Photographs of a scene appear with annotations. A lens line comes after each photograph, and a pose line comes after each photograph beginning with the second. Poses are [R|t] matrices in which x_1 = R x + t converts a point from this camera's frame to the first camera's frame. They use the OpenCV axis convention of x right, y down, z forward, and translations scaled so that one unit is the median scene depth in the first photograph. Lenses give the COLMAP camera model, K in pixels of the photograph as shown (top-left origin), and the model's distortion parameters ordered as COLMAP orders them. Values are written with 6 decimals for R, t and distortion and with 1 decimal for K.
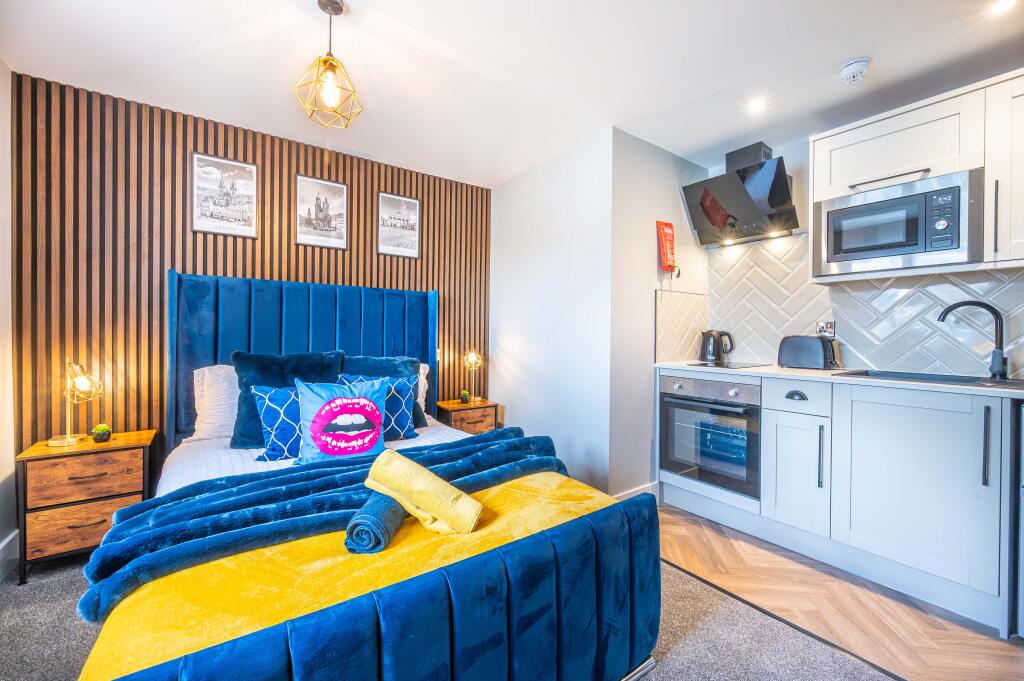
lens RADIAL K [[408.6, 0, 512.0], [0, 408.6, 340.5], [0, 0, 1]] dist [-0.000429, -0.000121]
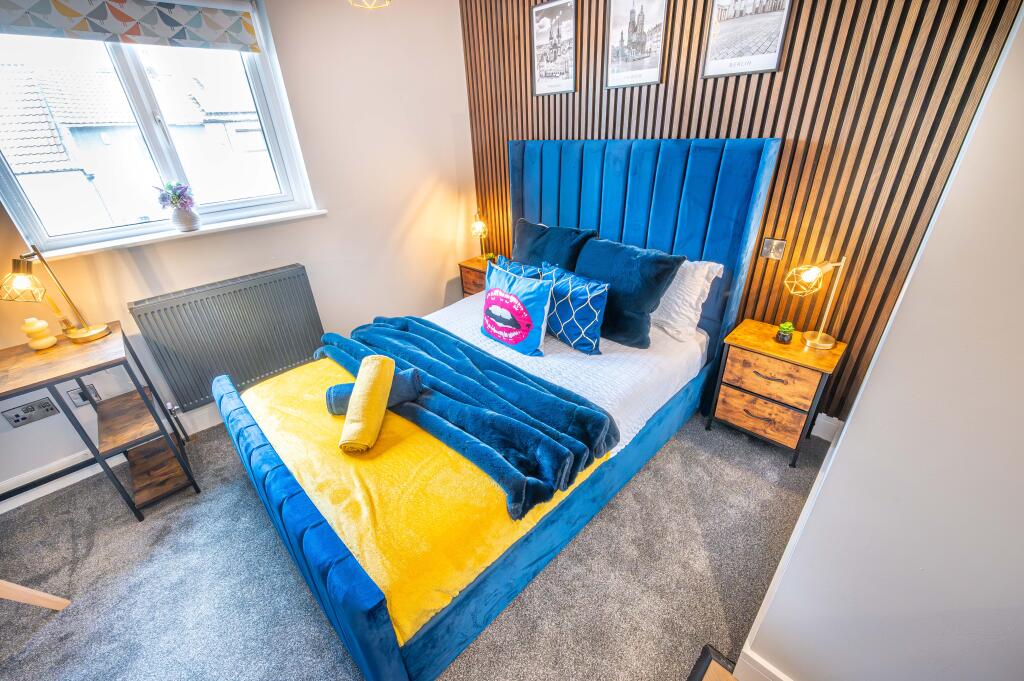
lens RADIAL K [[408.6, 0, 512.0], [0, 408.6, 340.5], [0, 0, 1]] dist [-0.000429, -0.000121]
pose [[0.167309, 0.445139, -0.879693, 0.548197], [0.027862, 0.889778, 0.455541, -0.212258], [0.985511, -0.100726, 0.136466, 0.828675]]
